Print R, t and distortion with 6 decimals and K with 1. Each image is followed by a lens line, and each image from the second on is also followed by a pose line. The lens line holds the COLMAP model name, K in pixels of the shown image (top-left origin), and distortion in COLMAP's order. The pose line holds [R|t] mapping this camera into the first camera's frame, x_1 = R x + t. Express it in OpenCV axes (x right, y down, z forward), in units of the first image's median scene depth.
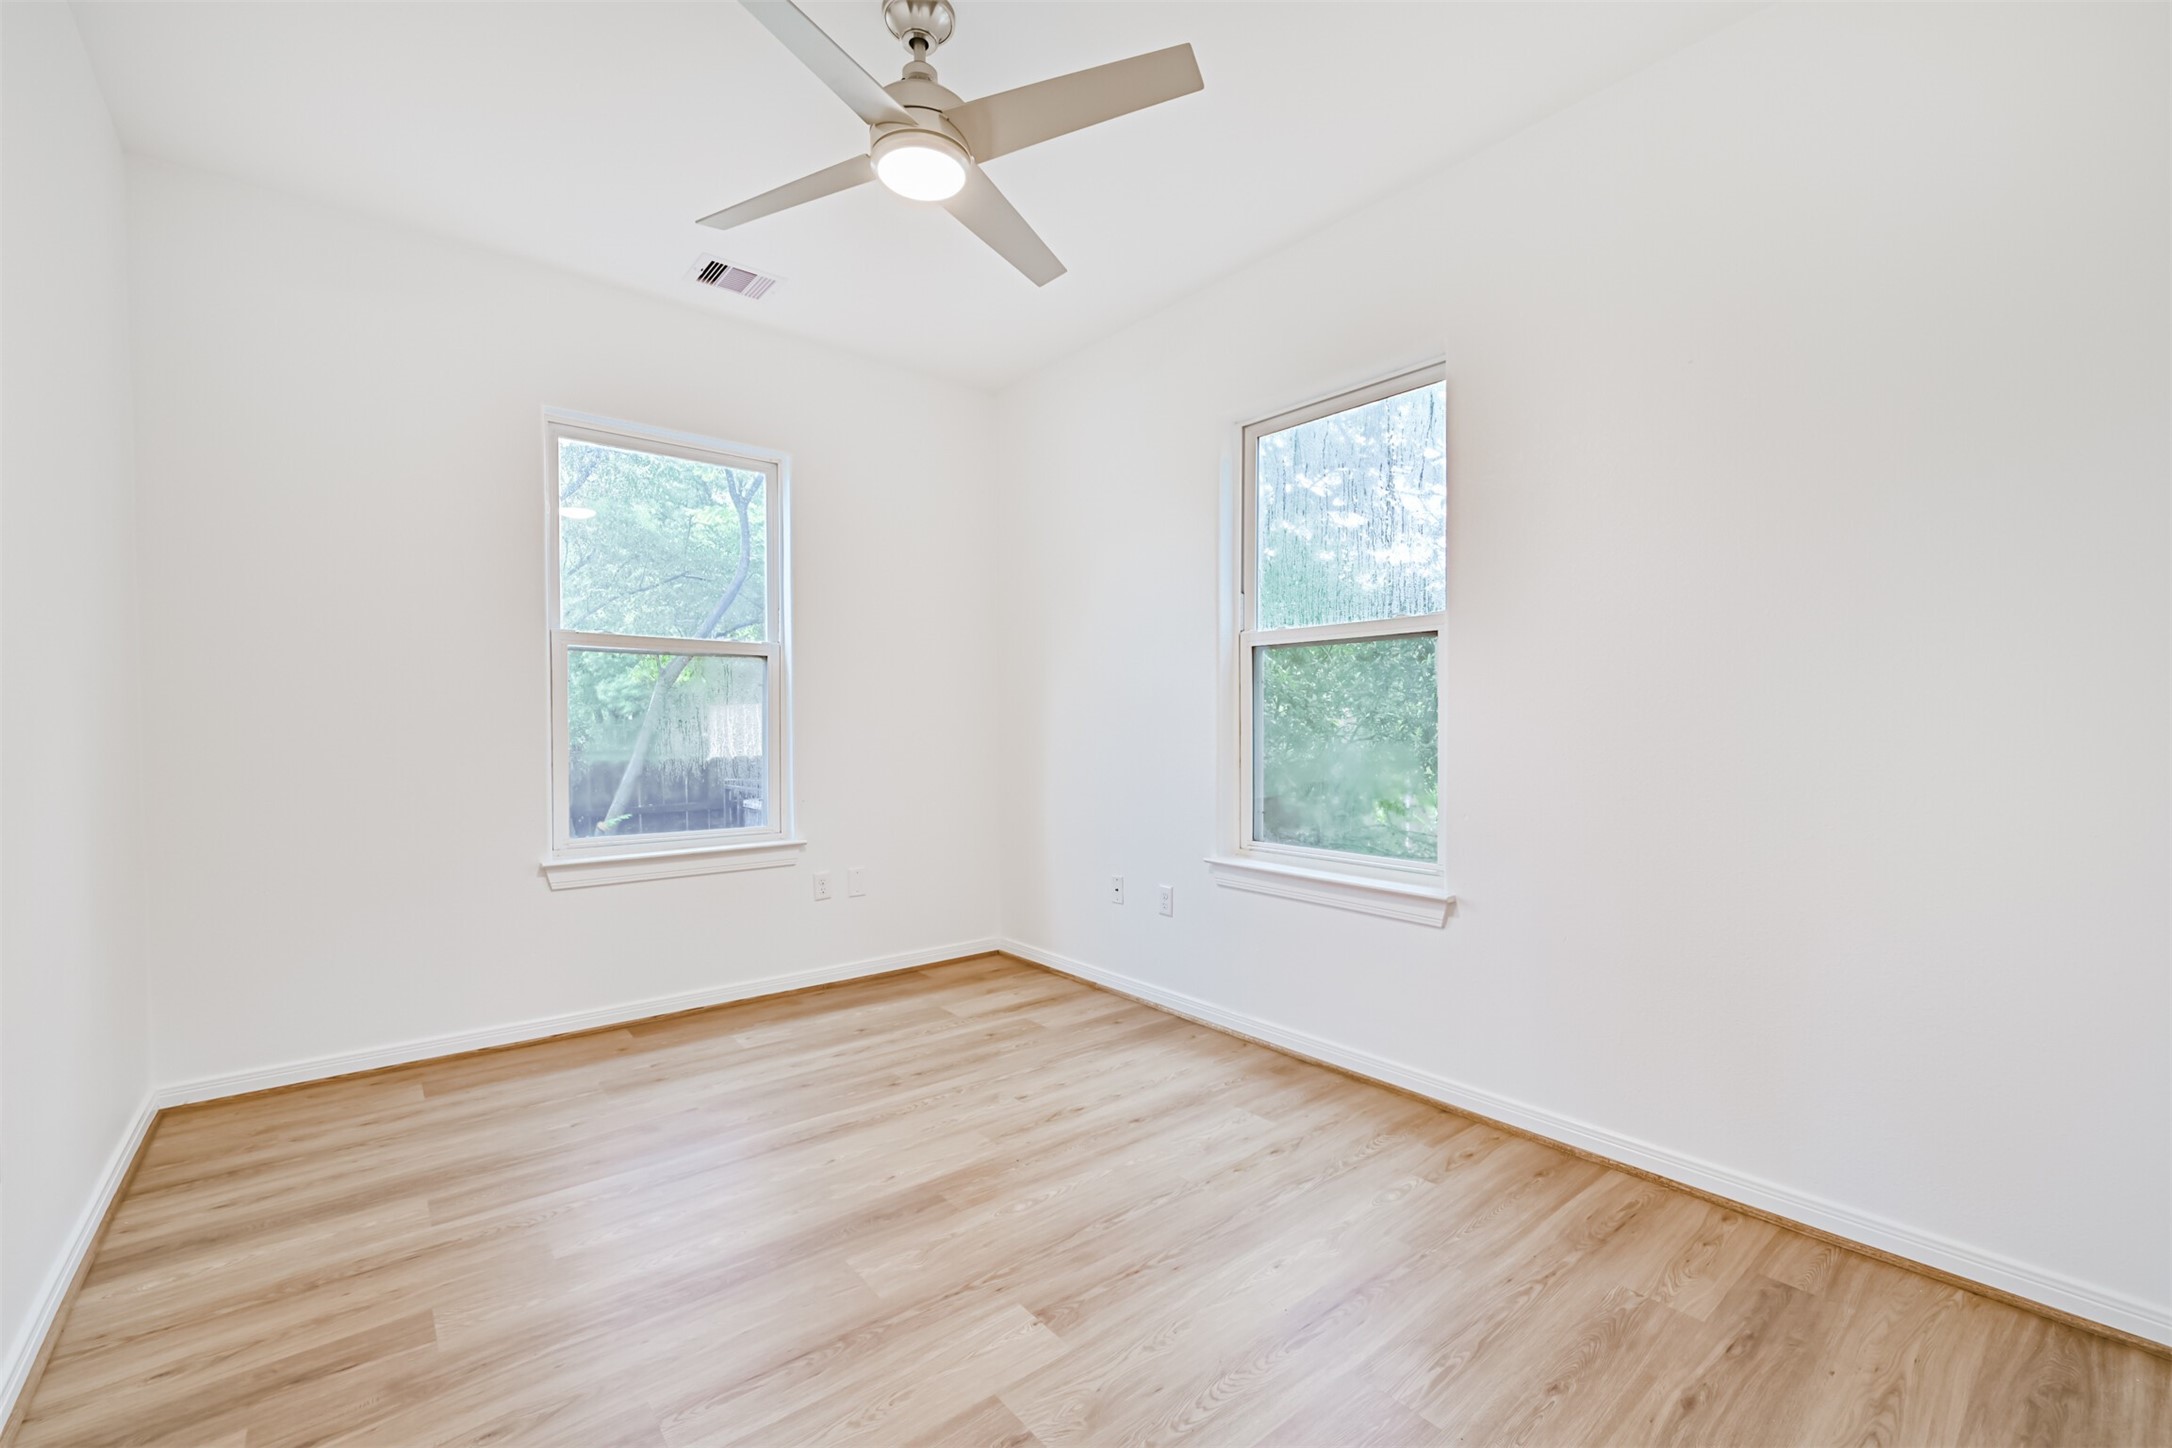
lens RADIAL K [[912.2, 0, 1086.4], [0, 912.2, 723.3], [0, 0, 1]] dist [0.000976, -0.000028]
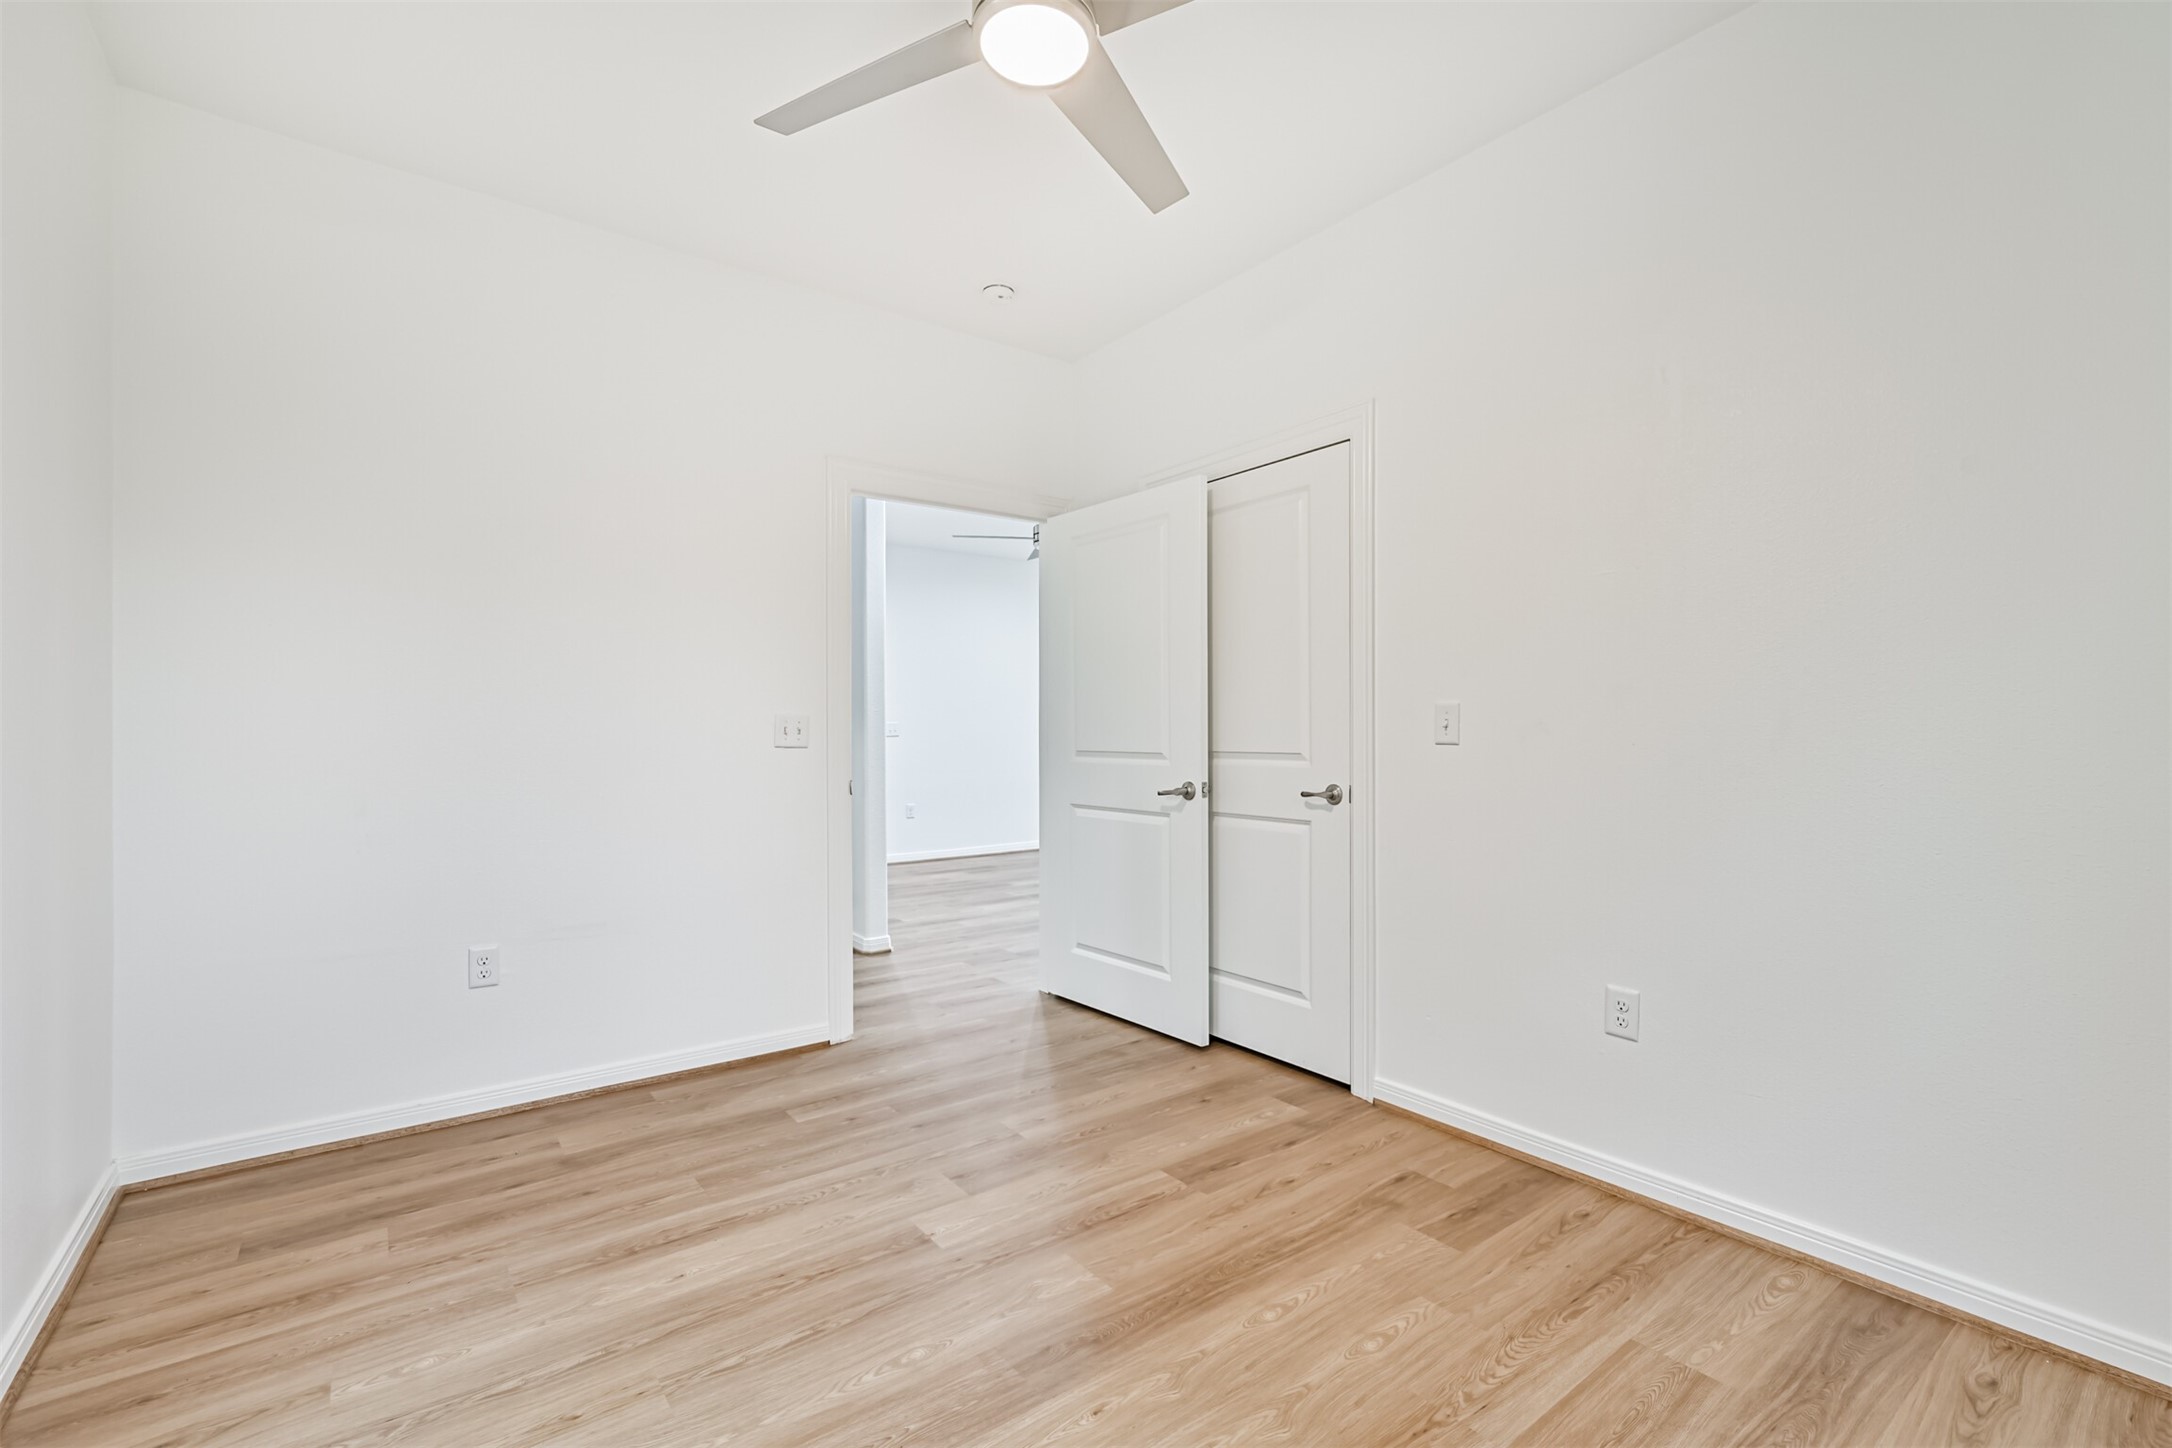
lens RADIAL K [[939.4, 0, 1087.7], [0, 939.4, 734.8], [0, 0, 1]] dist [0.003929, 0.000592]
pose [[-0.999283, 0.004597, 0.037584, -0.299624], [0.004710, 0.999985, 0.002928, -0.001845], [-0.037570, 0.003103, -0.999289, 2.152959]]
